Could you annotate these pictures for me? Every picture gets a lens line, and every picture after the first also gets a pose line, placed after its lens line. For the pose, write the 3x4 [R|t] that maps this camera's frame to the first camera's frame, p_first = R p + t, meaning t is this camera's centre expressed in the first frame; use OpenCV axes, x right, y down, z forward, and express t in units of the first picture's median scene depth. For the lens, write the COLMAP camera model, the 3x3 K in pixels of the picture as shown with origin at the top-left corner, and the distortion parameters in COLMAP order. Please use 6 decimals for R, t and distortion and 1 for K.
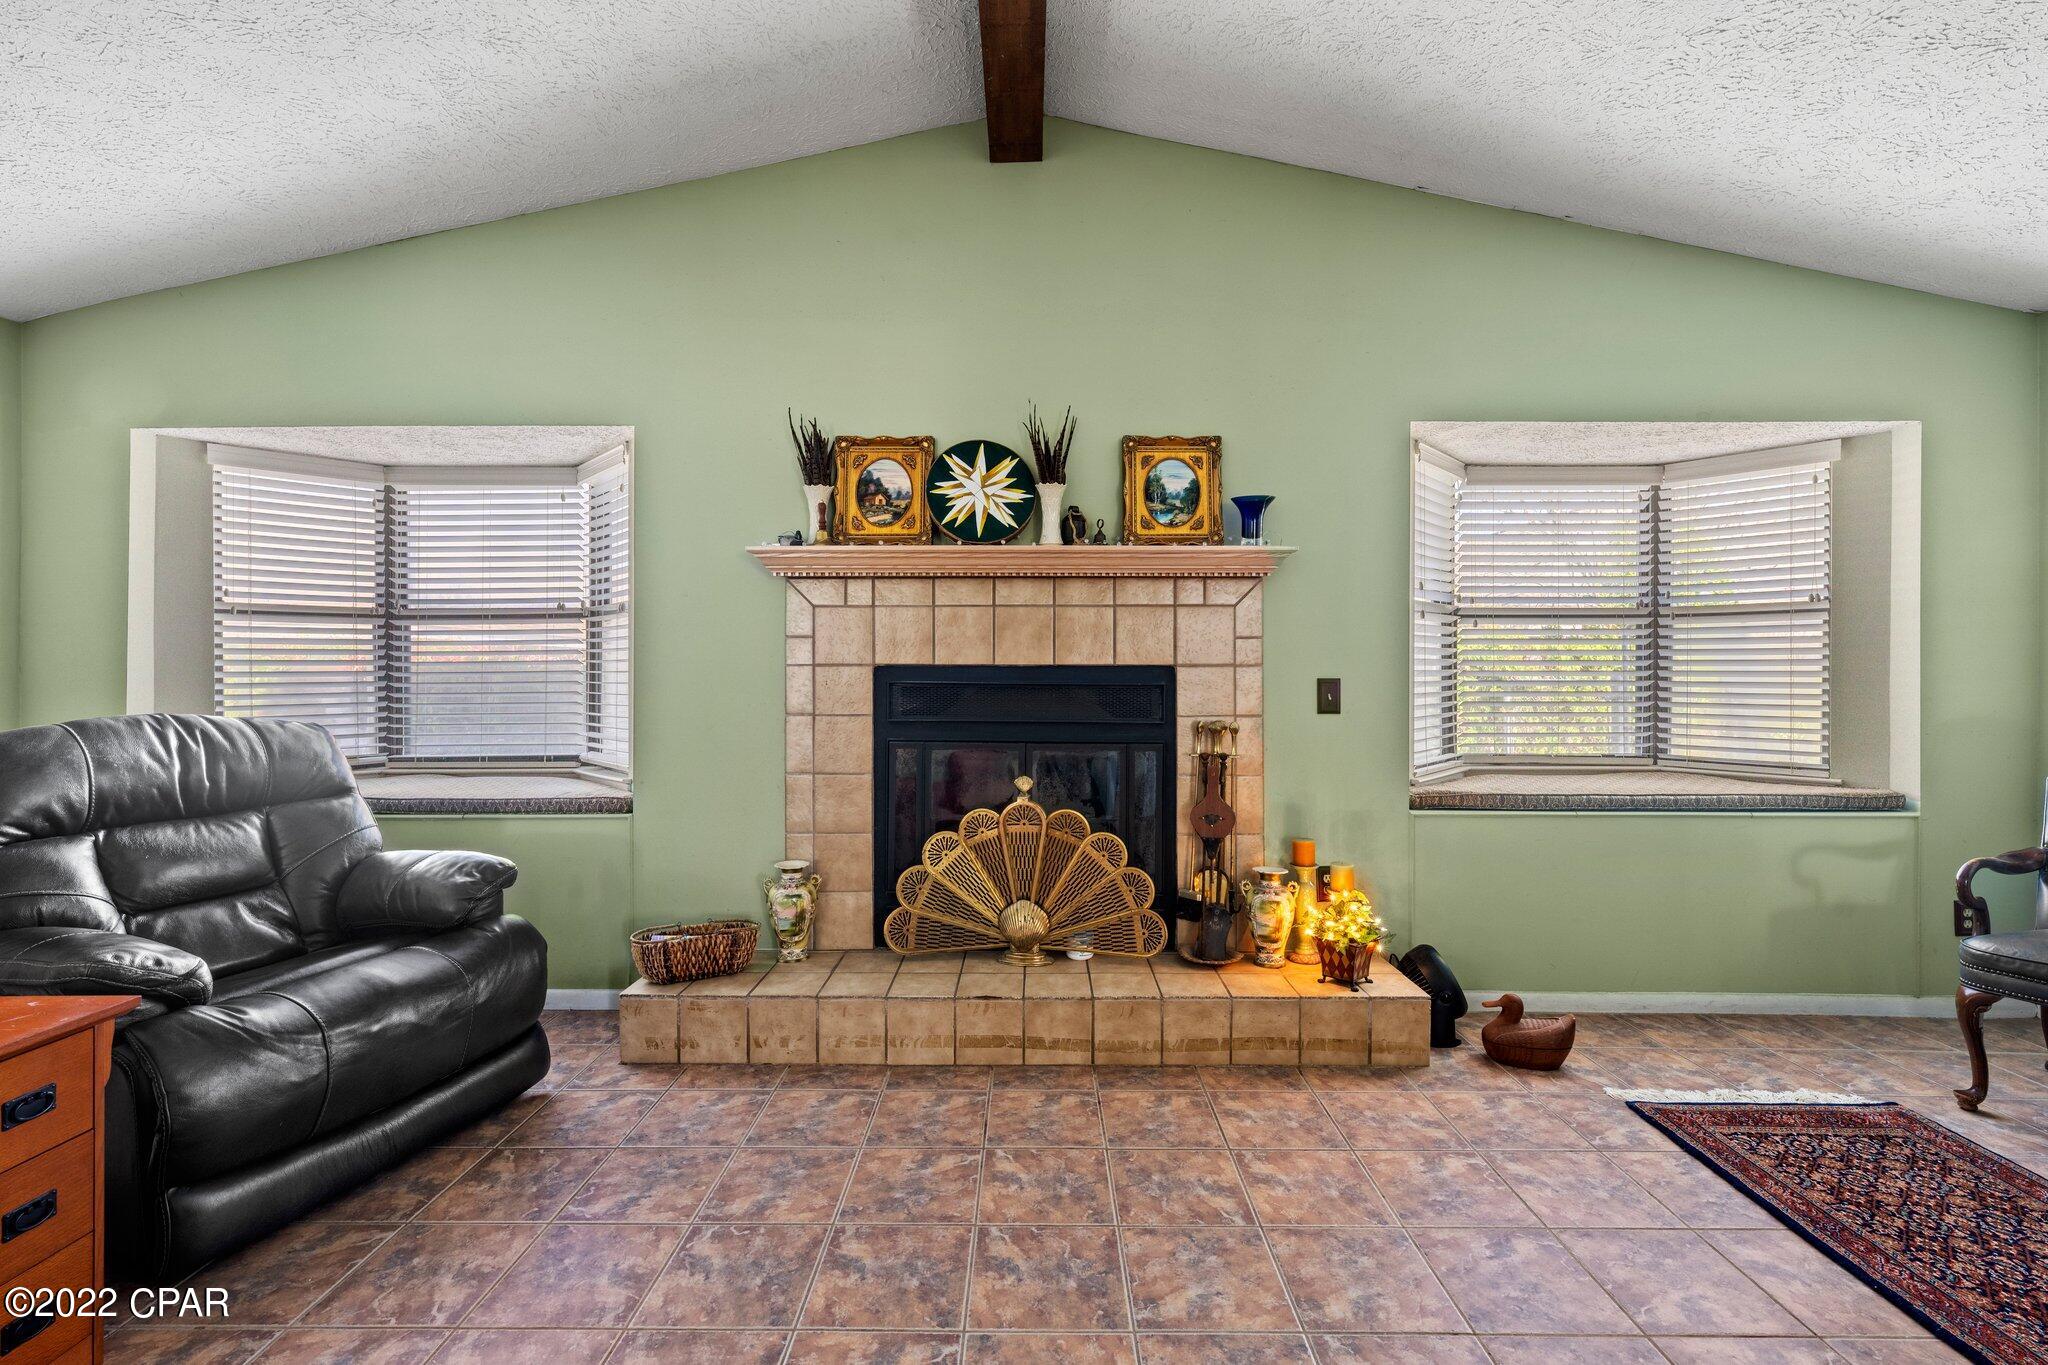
lens RADIAL K [[882.3, 0, 1027.9], [0, 882.3, 678.0], [0, 0, 1]] dist [0.000900, 0.000095]
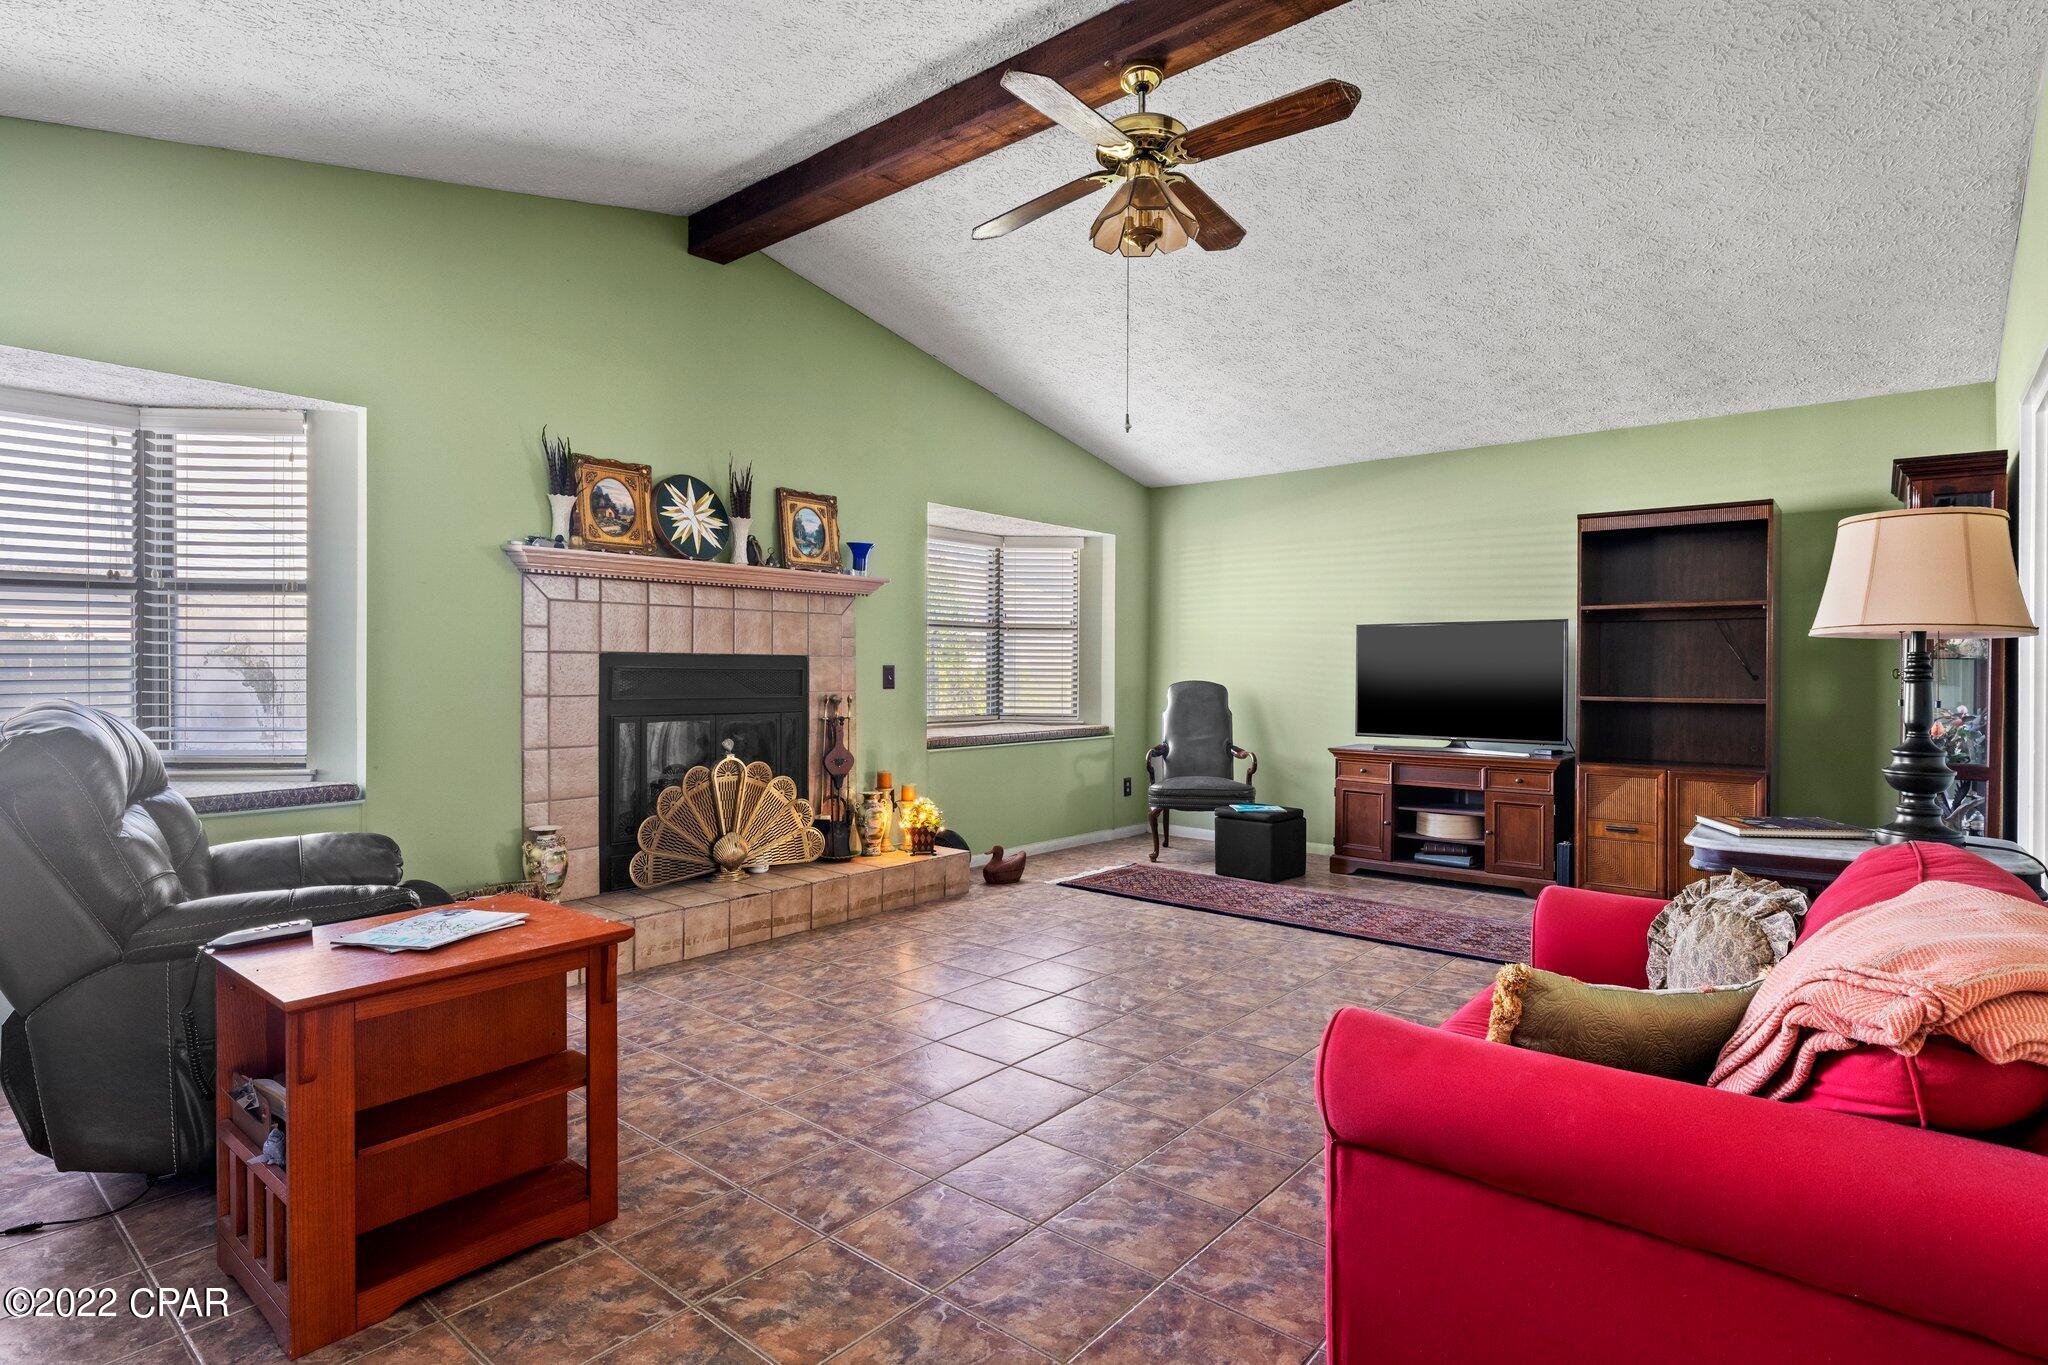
lens RADIAL K [[1028.9, 0, 1025.5], [0, 1028.9, 678.1], [0, 0, 1]] dist [0.002884, 0.000298]
pose [[0.640913, -0.005782, 0.767592, -0.875175], [-0.000619, 0.999967, 0.008050, 0.007911], [-0.767613, -0.005635, 0.640889, -0.314292]]
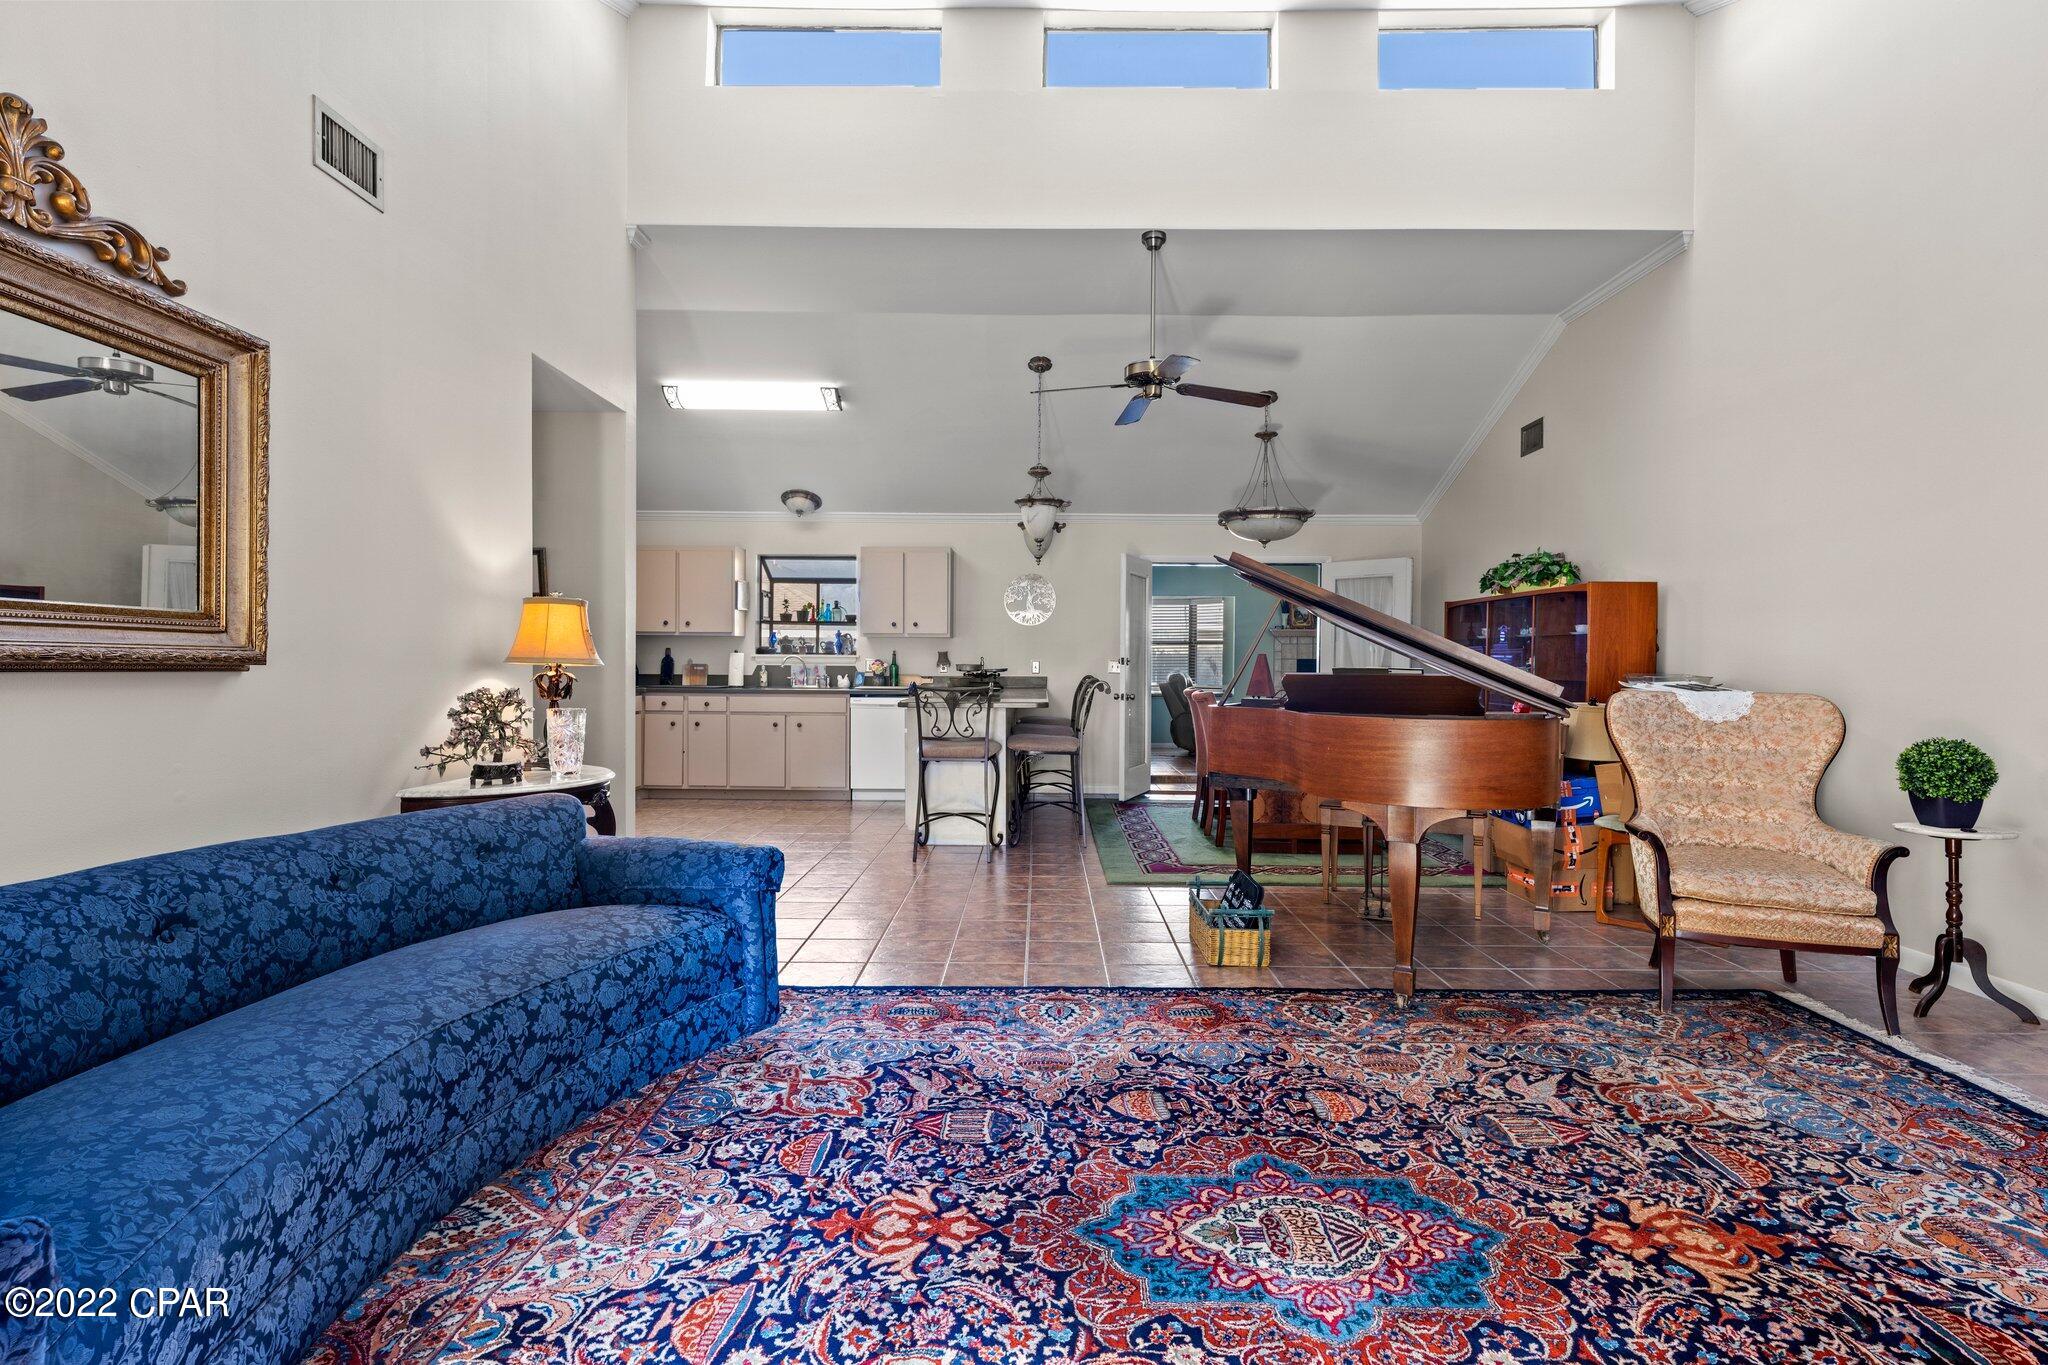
lens RADIAL K [[965.2, 0, 1027.9], [0, 965.2, 674.7], [0, 0, 1]] dist [0.001127, 0.000438]
pose [[0.999977, 0.005532, -0.004026, -1.350584], [-0.005485, 0.999919, 0.011468, 0.009237], [0.004089, -0.011445, 0.999926, -3.251790]]
